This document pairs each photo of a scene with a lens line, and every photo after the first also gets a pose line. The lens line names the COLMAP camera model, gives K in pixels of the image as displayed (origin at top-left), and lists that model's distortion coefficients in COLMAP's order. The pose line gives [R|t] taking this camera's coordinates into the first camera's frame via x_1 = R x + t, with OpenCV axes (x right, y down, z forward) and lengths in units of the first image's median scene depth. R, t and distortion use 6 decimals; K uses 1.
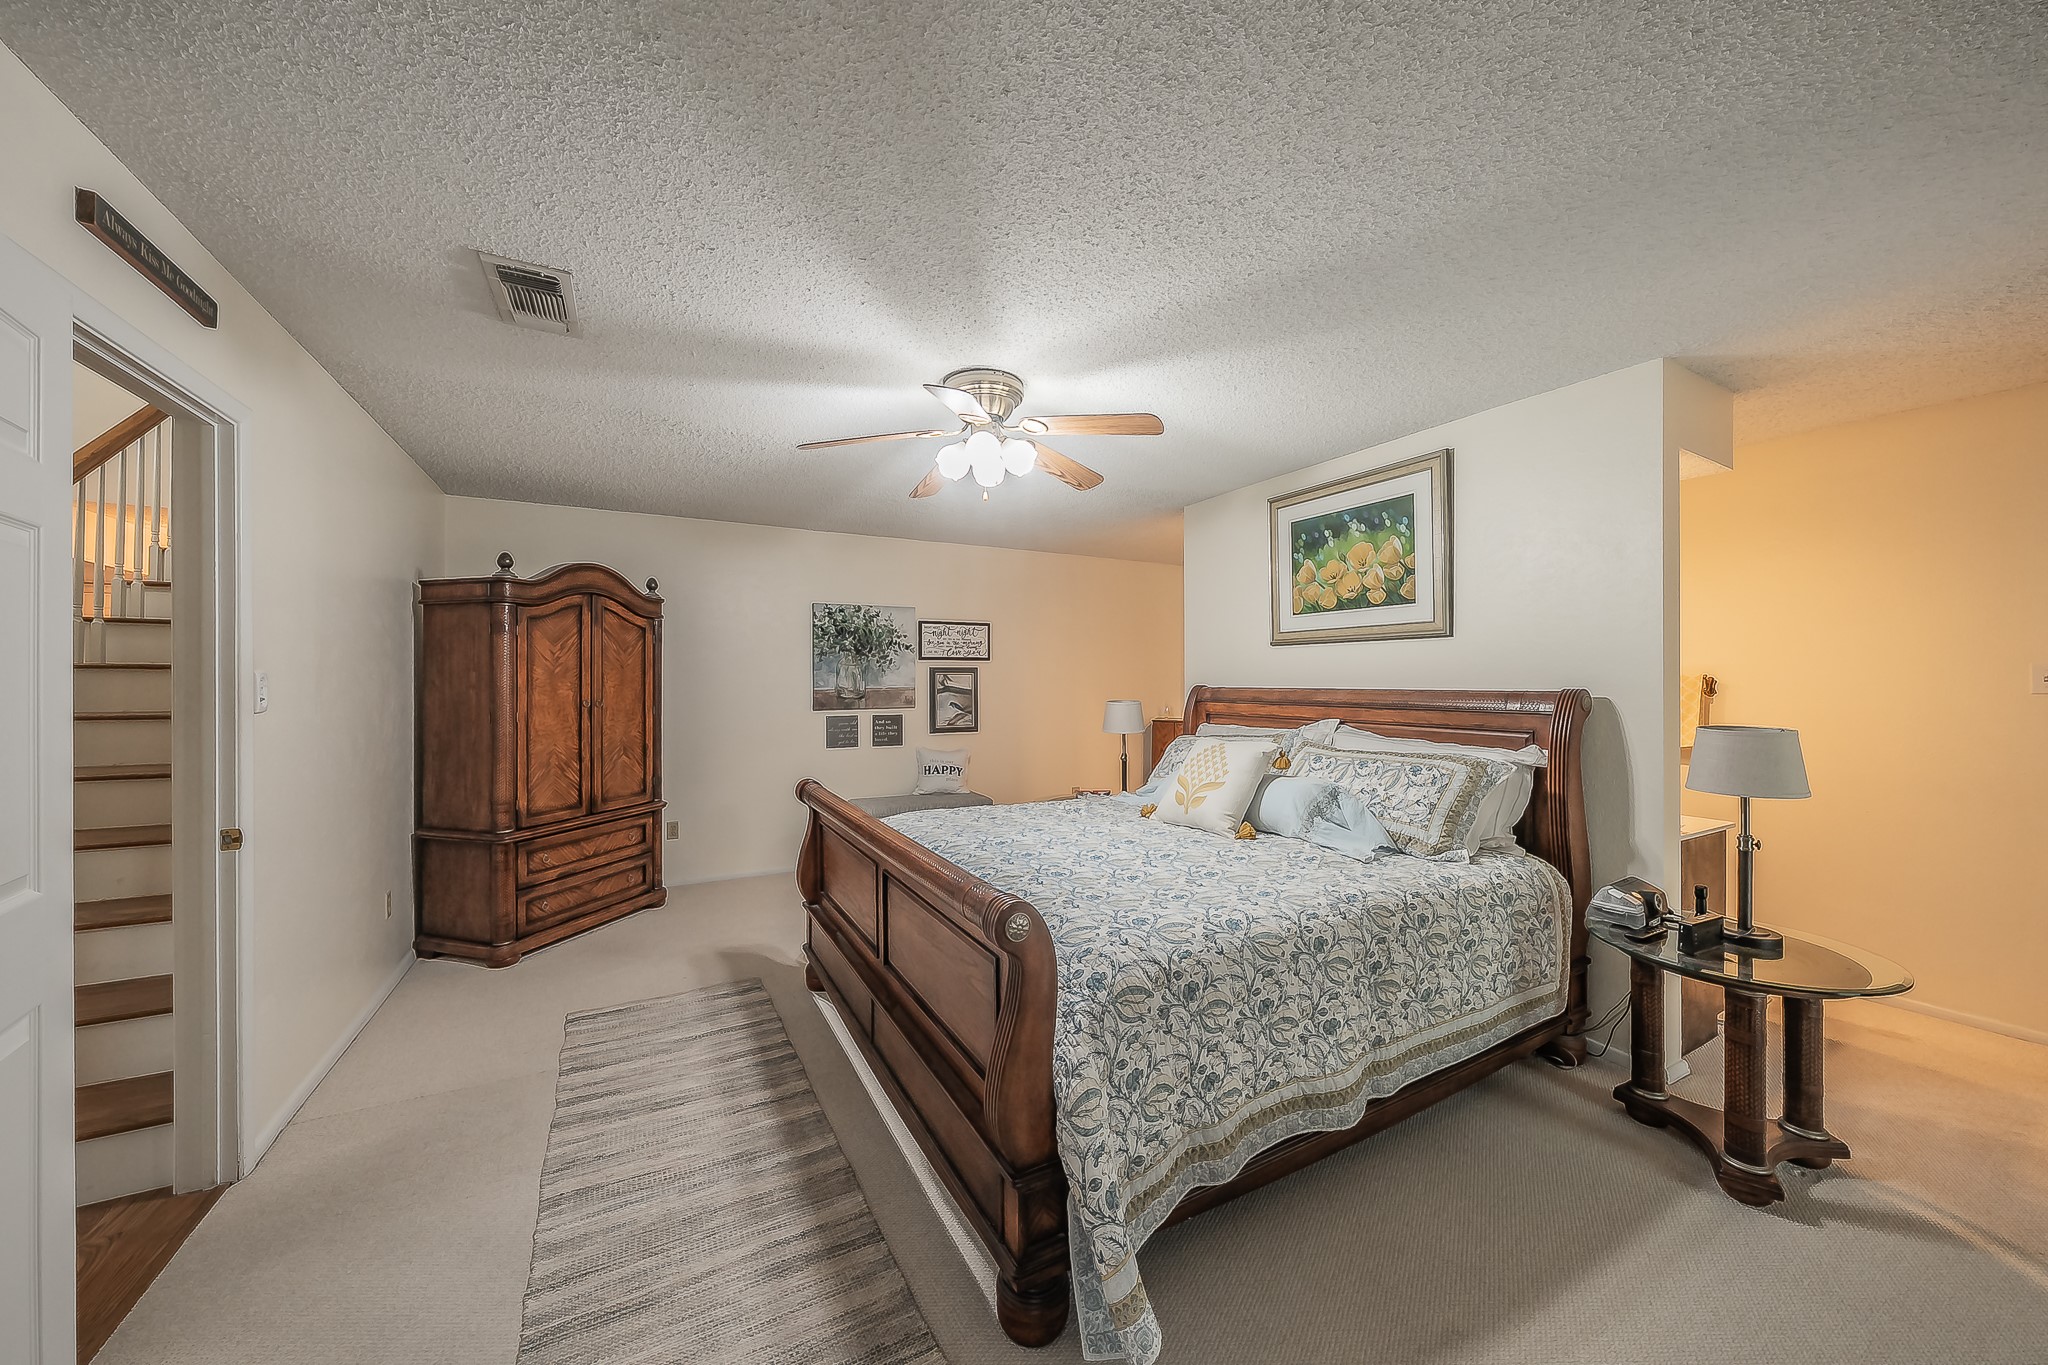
lens RADIAL K [[723.9, 0, 1039.9], [0, 723.9, 677.9], [0, 0, 1]] dist [-0.008401, 0.000170]
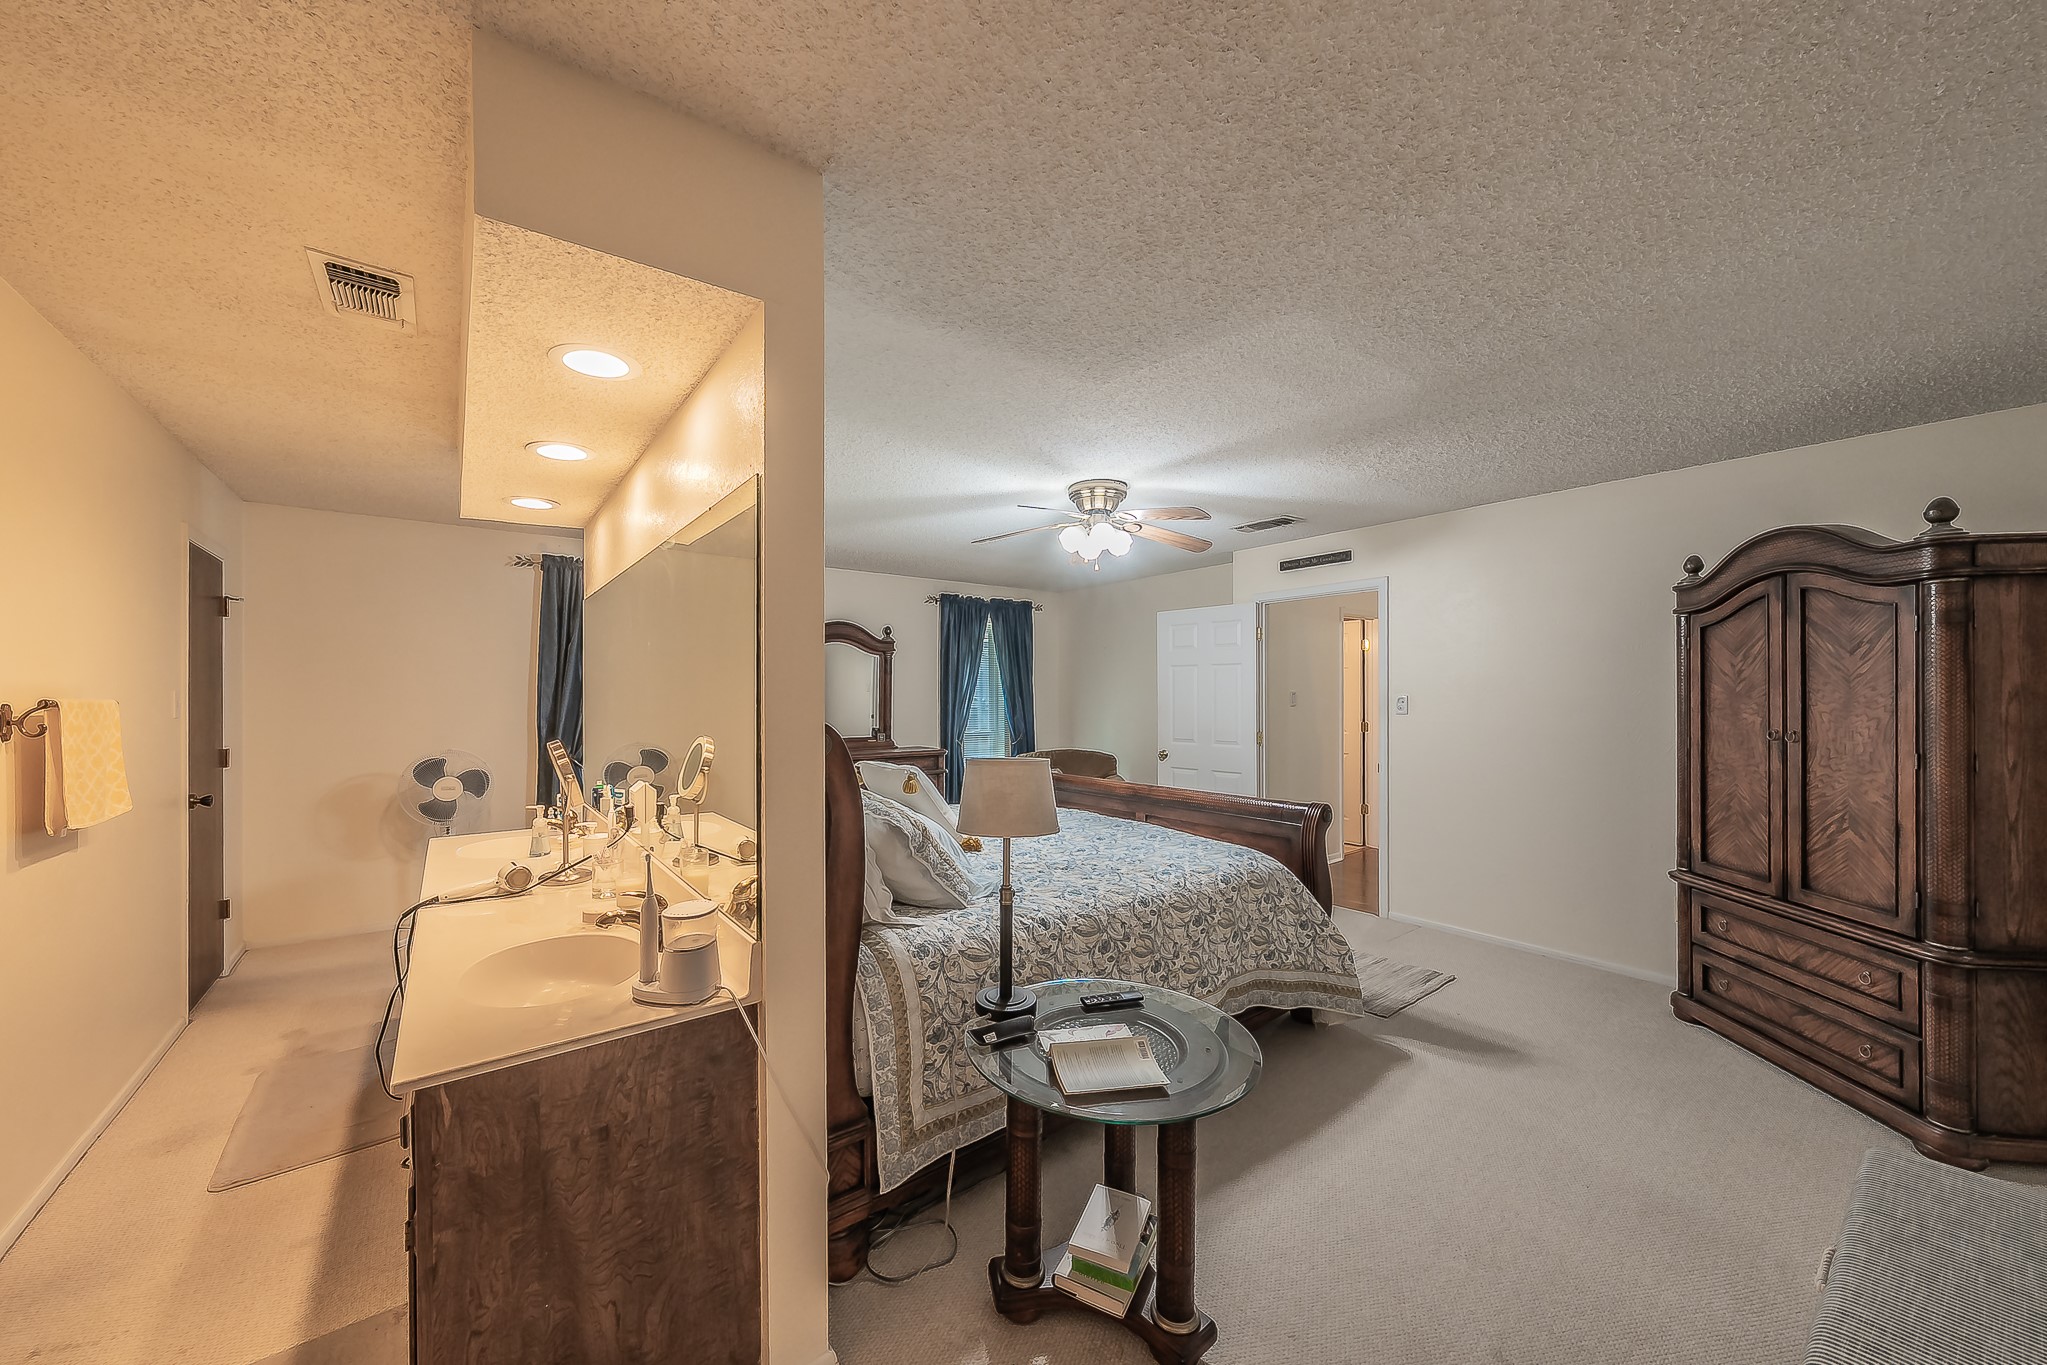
lens RADIAL K [[722.0, 0, 1005.4], [0, 722.0, 682.7], [0, 0, 1]] dist [0.000275, 0.000387]
pose [[-0.991257, 0.001075, -0.131944, 0.212537], [0.003568, 0.999820, -0.018653, -0.004878], [0.131901, -0.018961, -0.991082, 1.756758]]
